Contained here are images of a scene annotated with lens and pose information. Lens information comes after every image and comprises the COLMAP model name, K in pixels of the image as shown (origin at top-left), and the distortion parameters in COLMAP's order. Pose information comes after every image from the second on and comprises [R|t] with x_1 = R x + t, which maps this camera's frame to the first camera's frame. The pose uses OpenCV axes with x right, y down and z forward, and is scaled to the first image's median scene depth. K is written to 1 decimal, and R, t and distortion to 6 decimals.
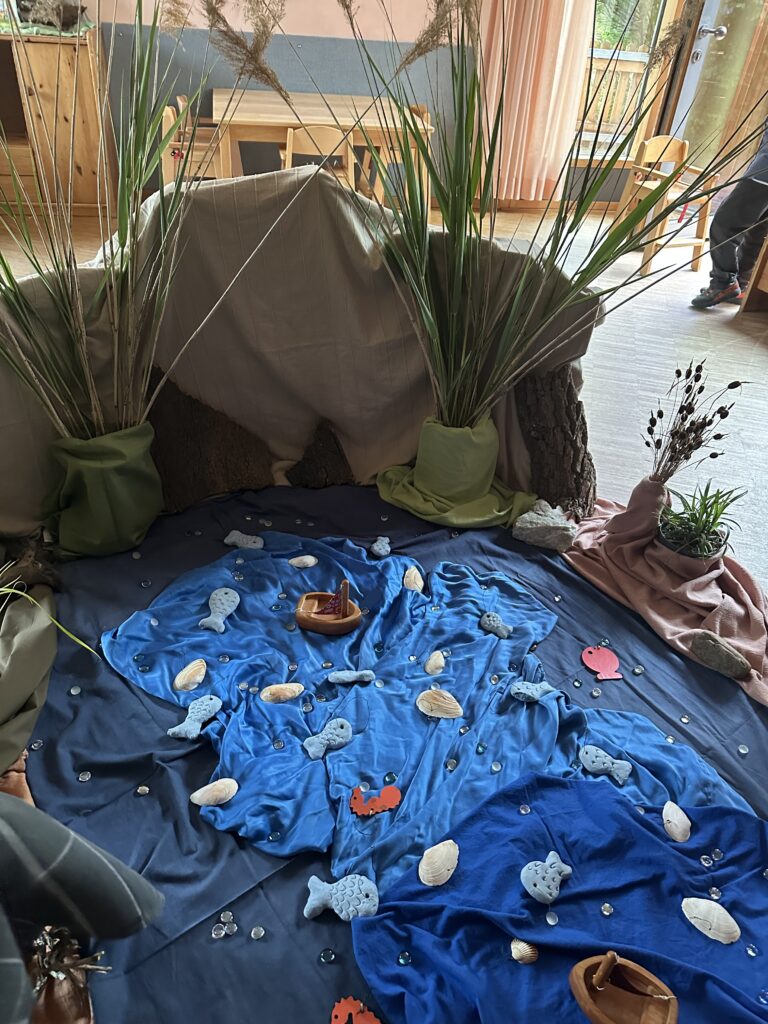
lens RADIAL K [[708.1, 0, 386.5], [0, 708.1, 510.9], [0, 0, 1]] dist [0.037409, -0.002049]
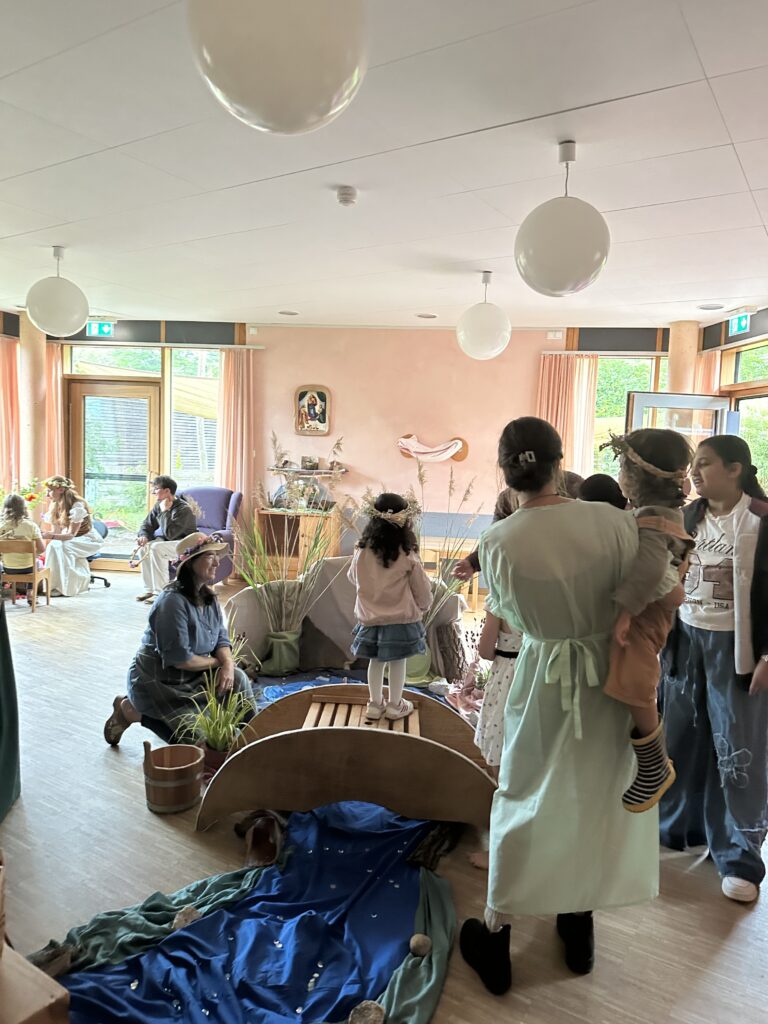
lens RADIAL K [[708.1, 0, 386.2], [0, 708.1, 515.1], [0, 0, 1]] dist [0.037409, -0.002049]
pose [[0.945308, -0.010244, -0.326018, 0.903057], [-0.163060, 0.850809, -0.499535, 0.818827], [0.282496, 0.525375, 0.802606, -1.391709]]
